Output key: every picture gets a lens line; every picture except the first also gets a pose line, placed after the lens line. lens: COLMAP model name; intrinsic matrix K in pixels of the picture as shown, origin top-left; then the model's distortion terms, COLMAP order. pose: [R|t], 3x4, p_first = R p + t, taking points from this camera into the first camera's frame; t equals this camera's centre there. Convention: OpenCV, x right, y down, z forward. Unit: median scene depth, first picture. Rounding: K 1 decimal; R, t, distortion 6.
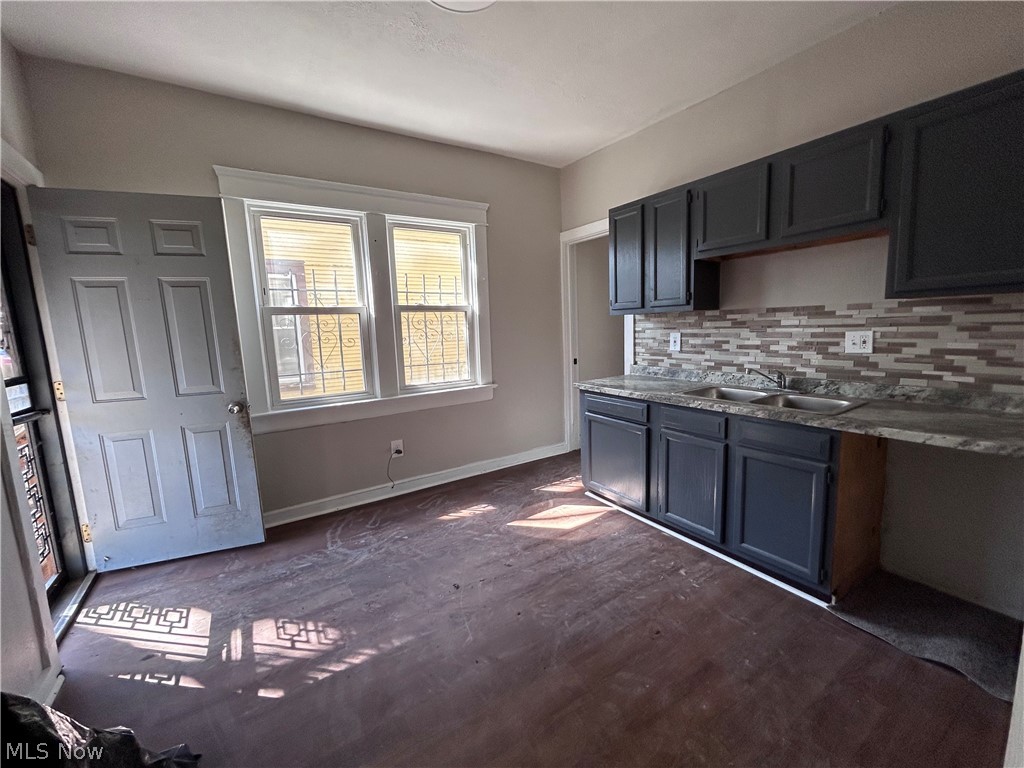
lens RADIAL K [[415.8, 0, 512.0], [0, 415.8, 384.0], [0, 0, 1]] dist [-0.000495, -0.000110]
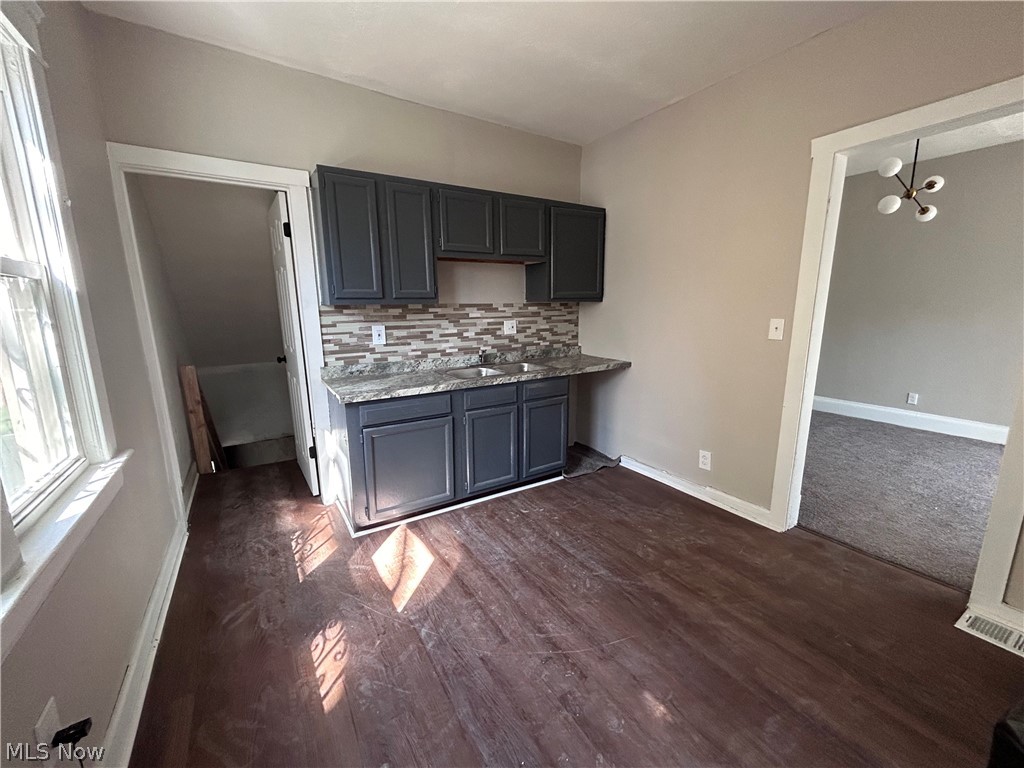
lens RADIAL K [[415.8, 0, 512.0], [0, 415.8, 384.0], [0, 0, 1]] dist [-0.000495, -0.000110]
pose [[0.009483, -0.154931, 0.987880, -0.679482], [0.149906, 0.976980, 0.151783, -0.108827], [-0.988655, 0.146649, 0.032490, 0.814133]]
